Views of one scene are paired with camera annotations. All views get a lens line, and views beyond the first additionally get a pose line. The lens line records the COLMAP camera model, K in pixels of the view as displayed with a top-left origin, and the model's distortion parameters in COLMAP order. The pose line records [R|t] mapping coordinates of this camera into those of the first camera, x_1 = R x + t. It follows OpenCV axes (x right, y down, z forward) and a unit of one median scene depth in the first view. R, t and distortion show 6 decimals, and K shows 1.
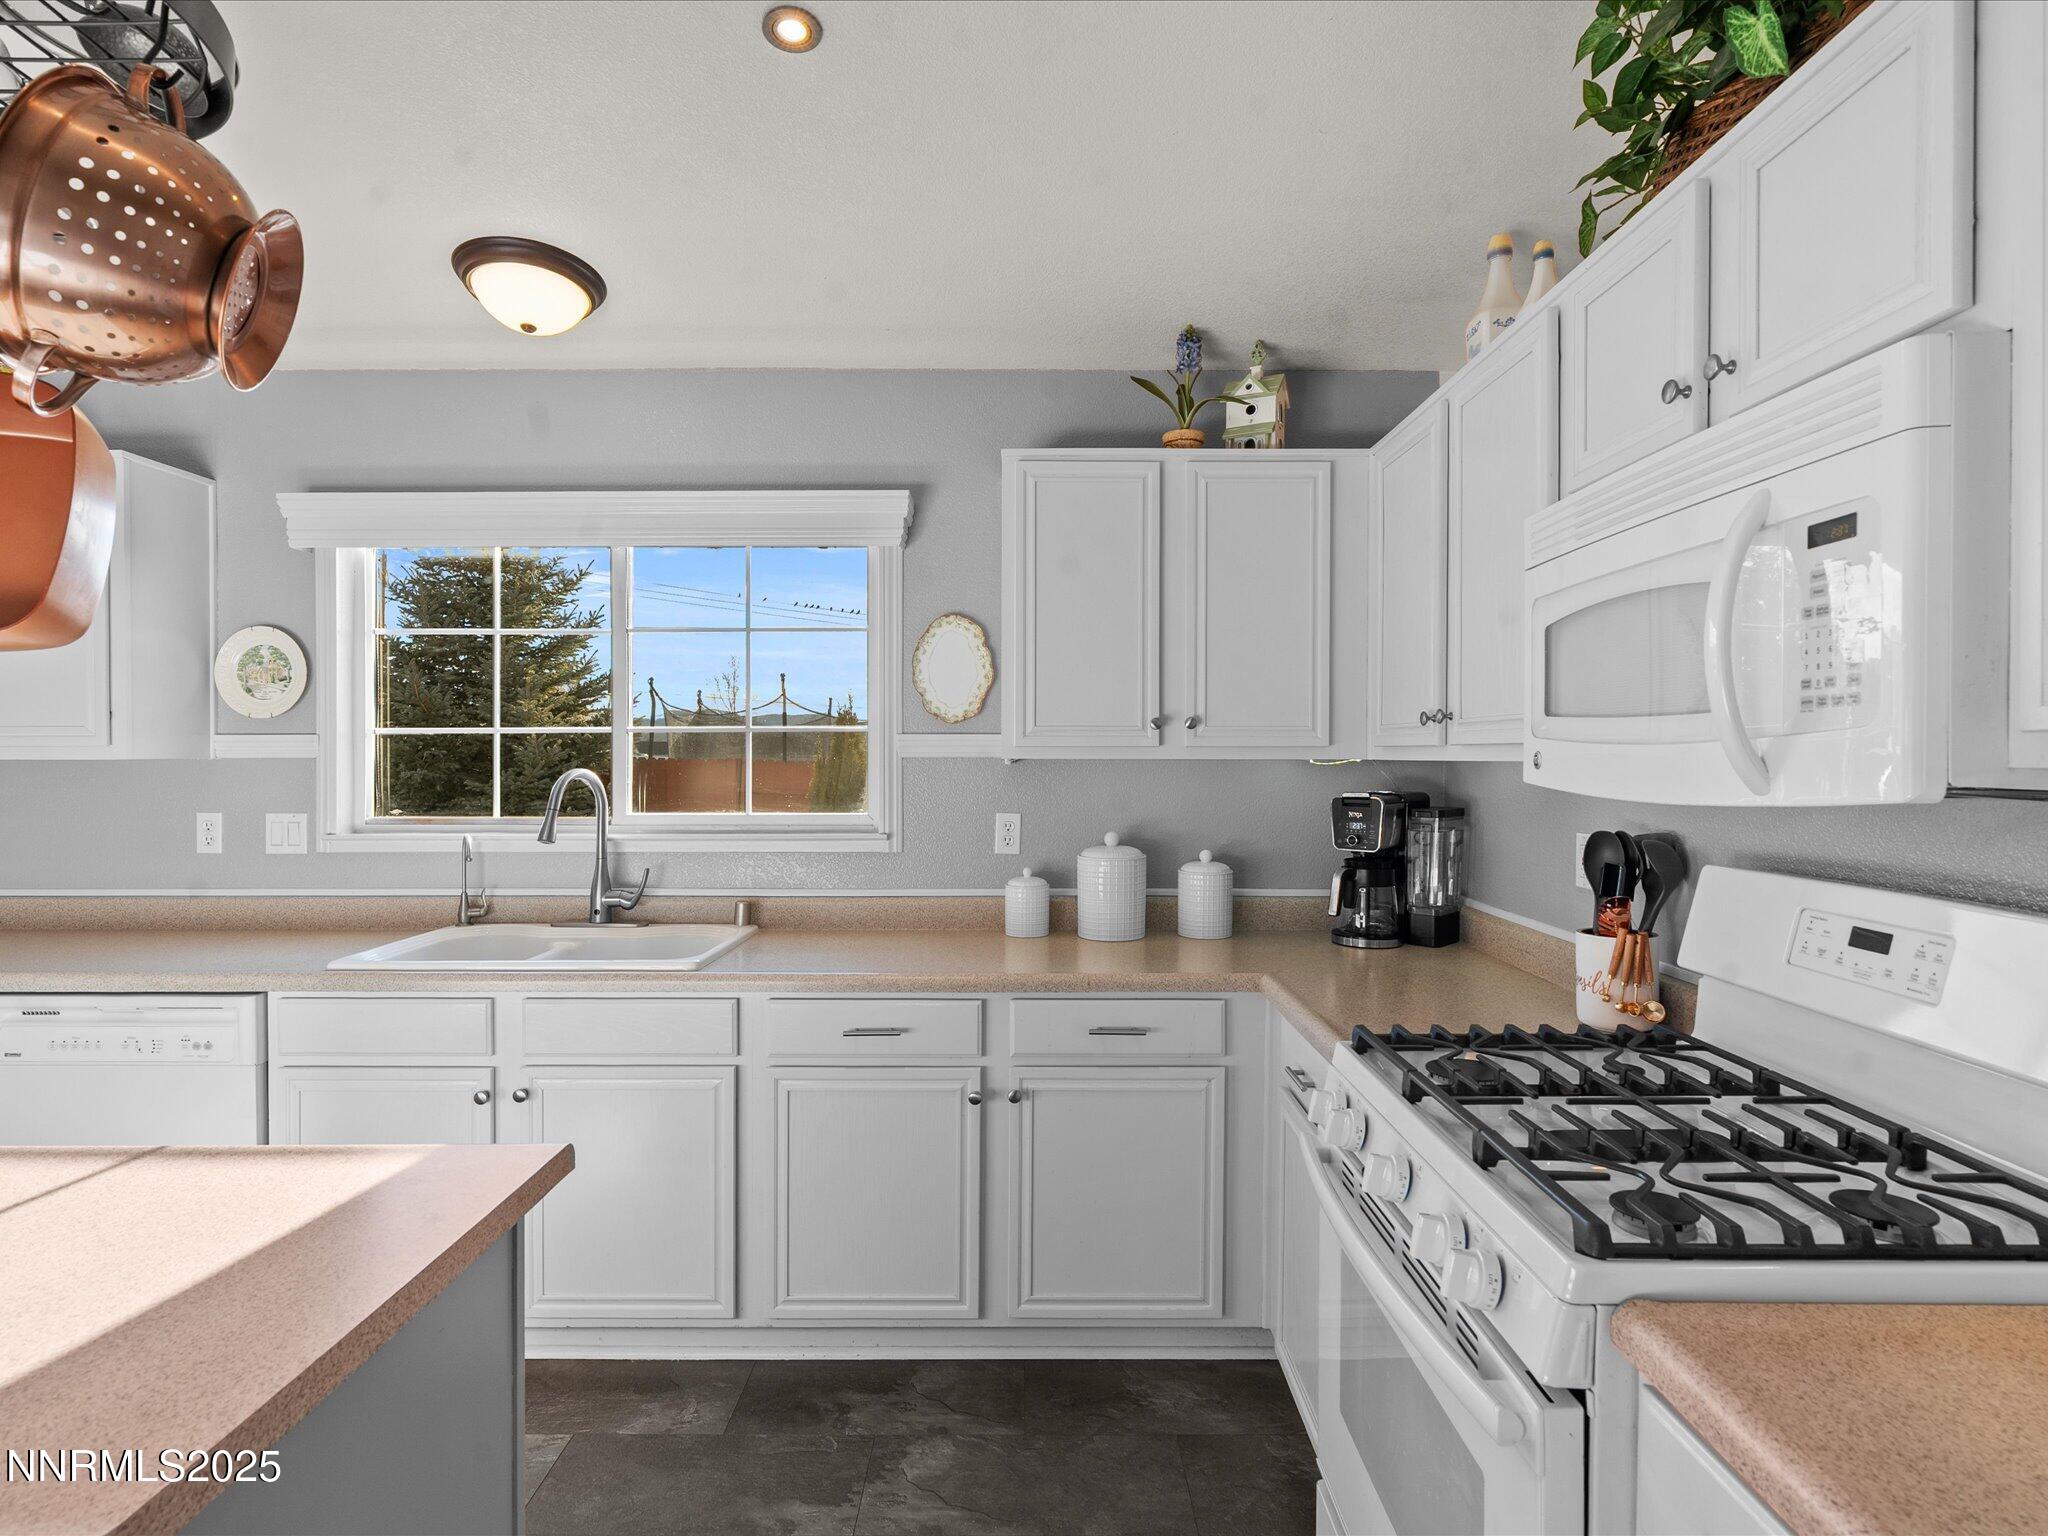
lens RADIAL K [[1079.3, 0, 1059.4], [0, 1079.3, 761.5], [0, 0, 1]] dist [-0.000067, 0.000169]
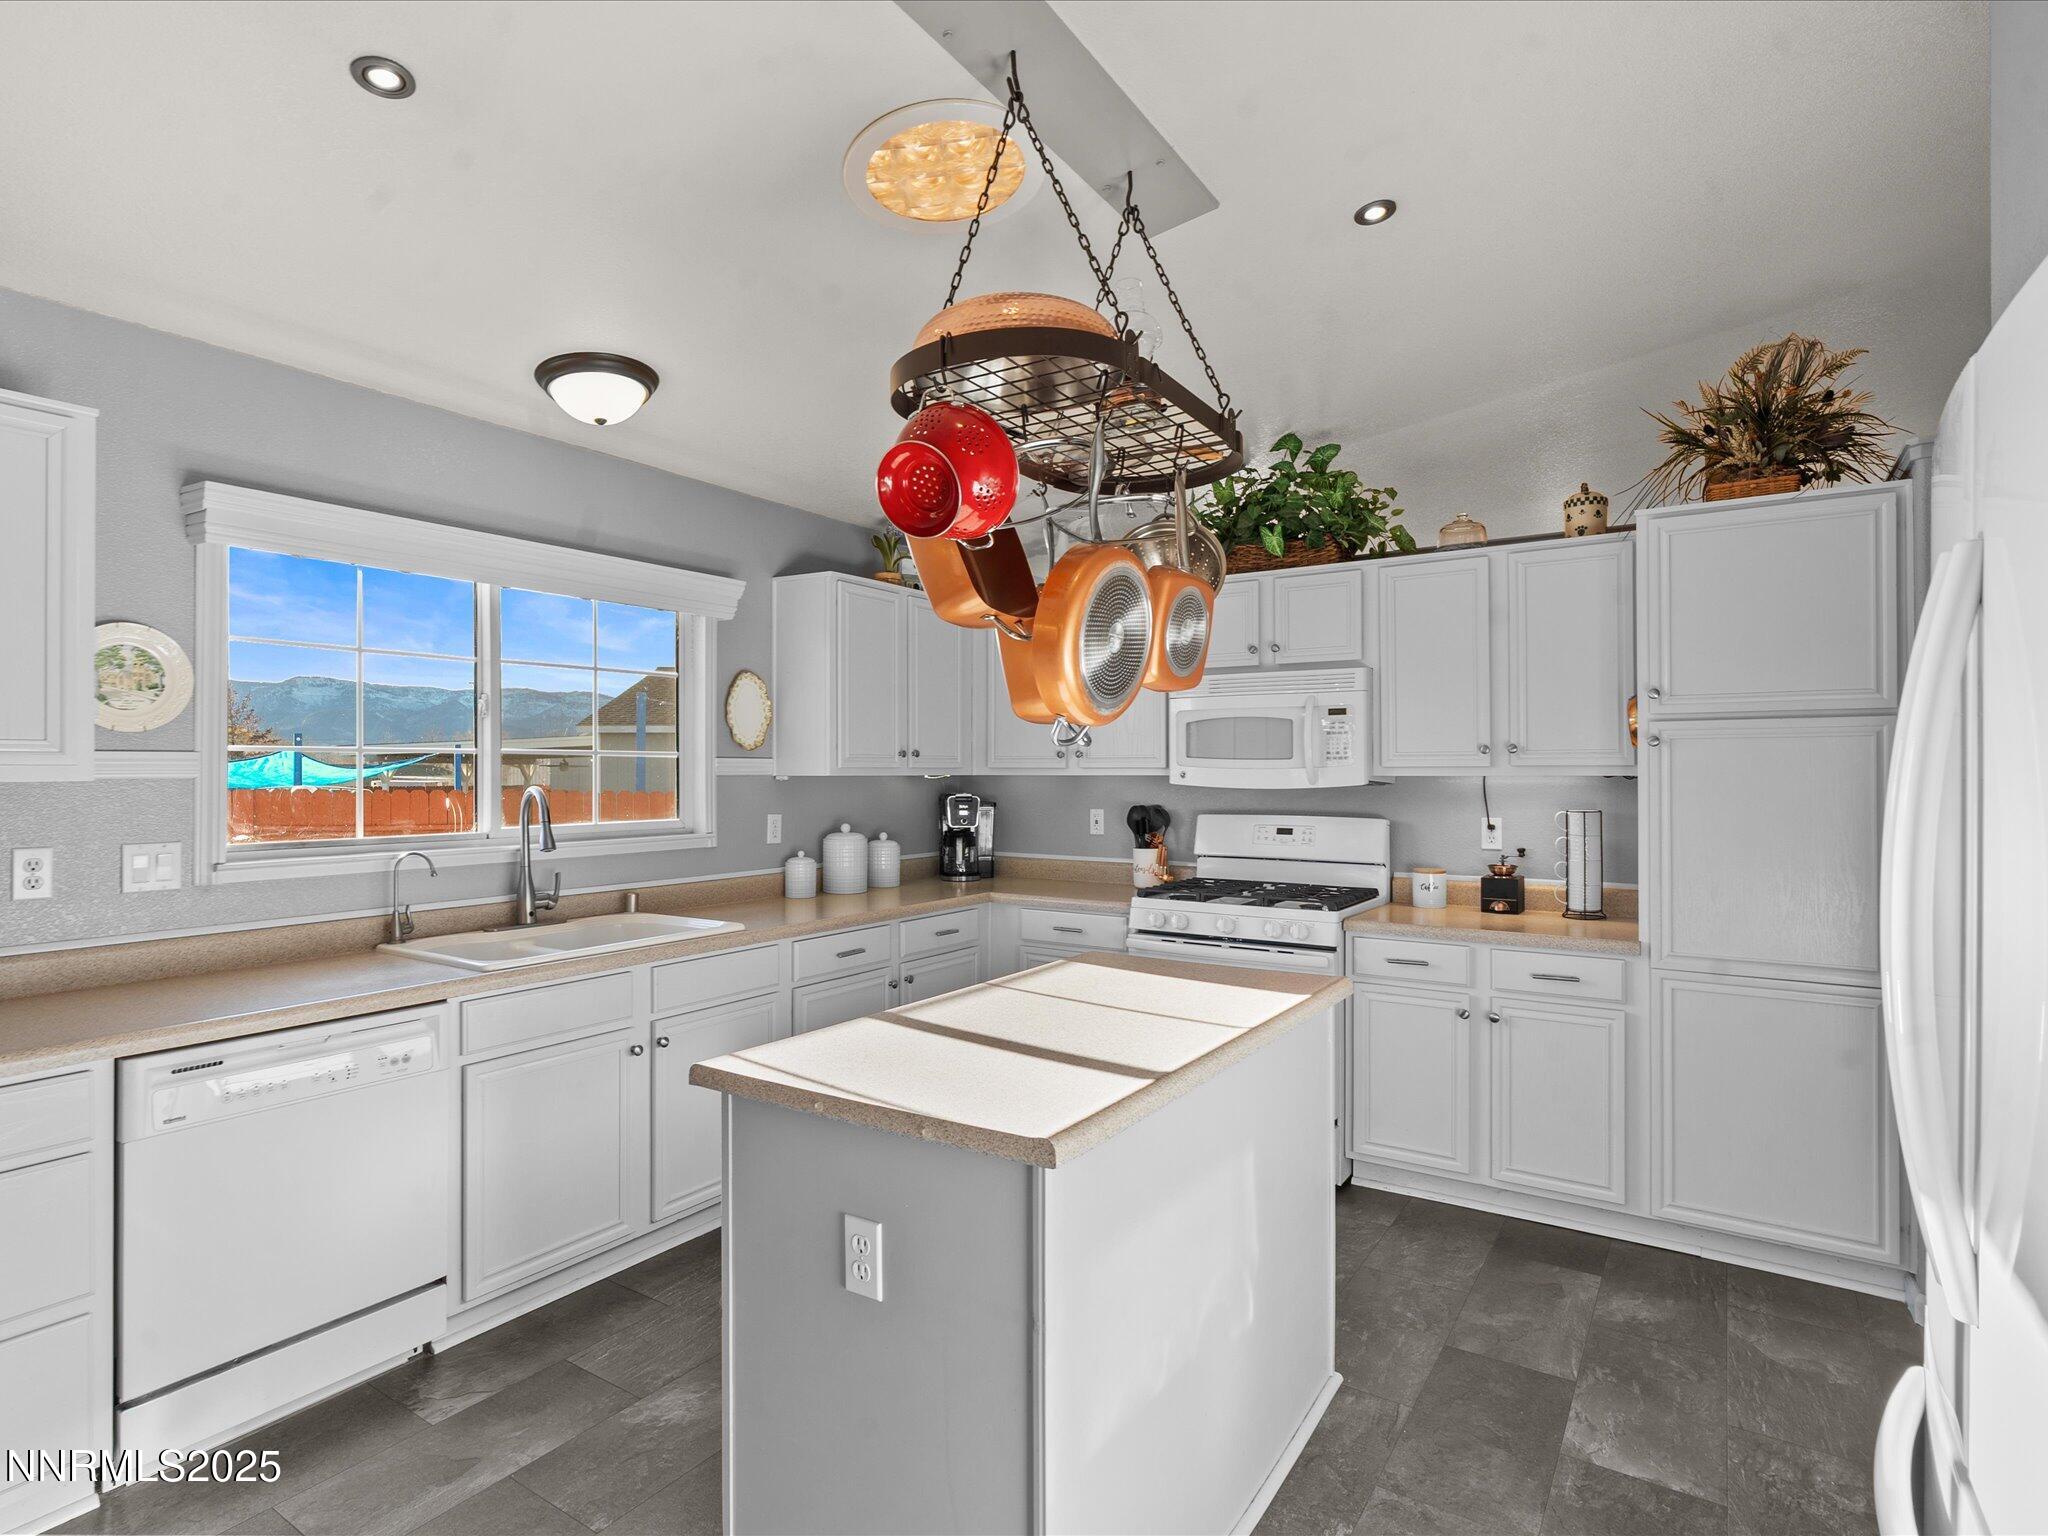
lens RADIAL K [[1024.9, 0, 1024.0], [0, 1024.9, 768.0], [0, 0, 1]] dist [-0.003488, 0.000444]
pose [[0.563272, 0.001778, 0.826270, -1.003622], [0.005903, 0.999964, -0.006175, -0.002769], [-0.826251, 0.008356, 0.563240, -0.027823]]
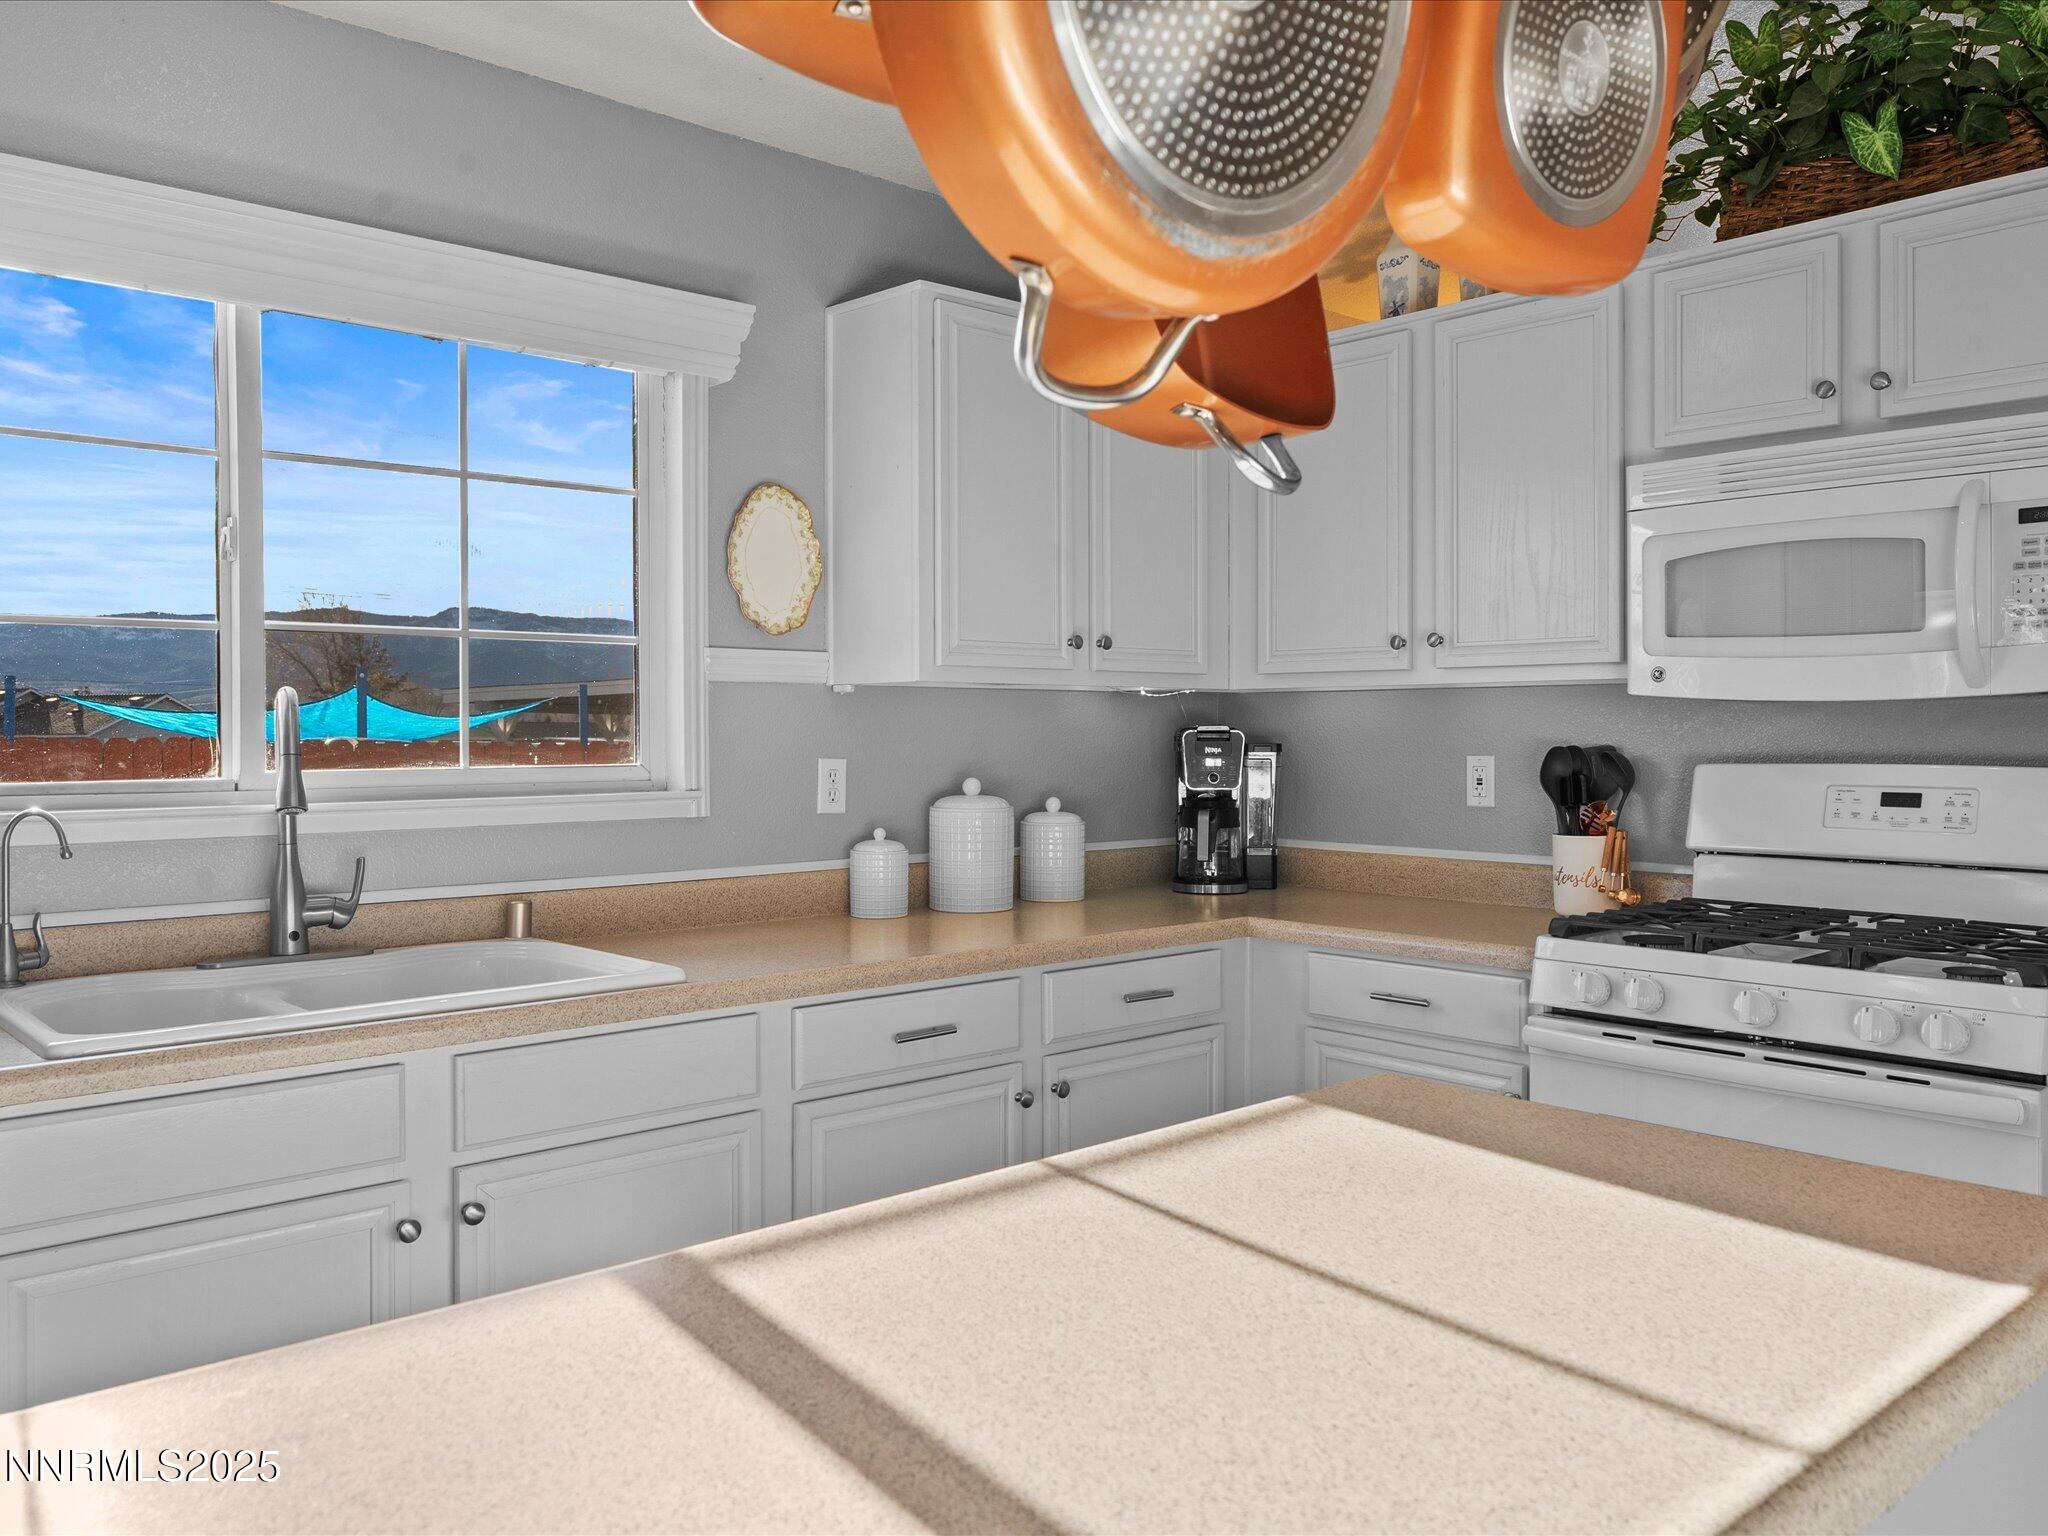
lens RADIAL K [[1544.1, 0, 1046.0], [0, 1544.1, 741.5], [0, 0, 1]] dist [0.001734, 0.000937]
pose [[0.747878, -0.007869, 0.663790, -0.665265], [0.007095, 0.999967, 0.003861, 0.034195], [-0.663798, 0.001822, 0.747909, 0.107080]]
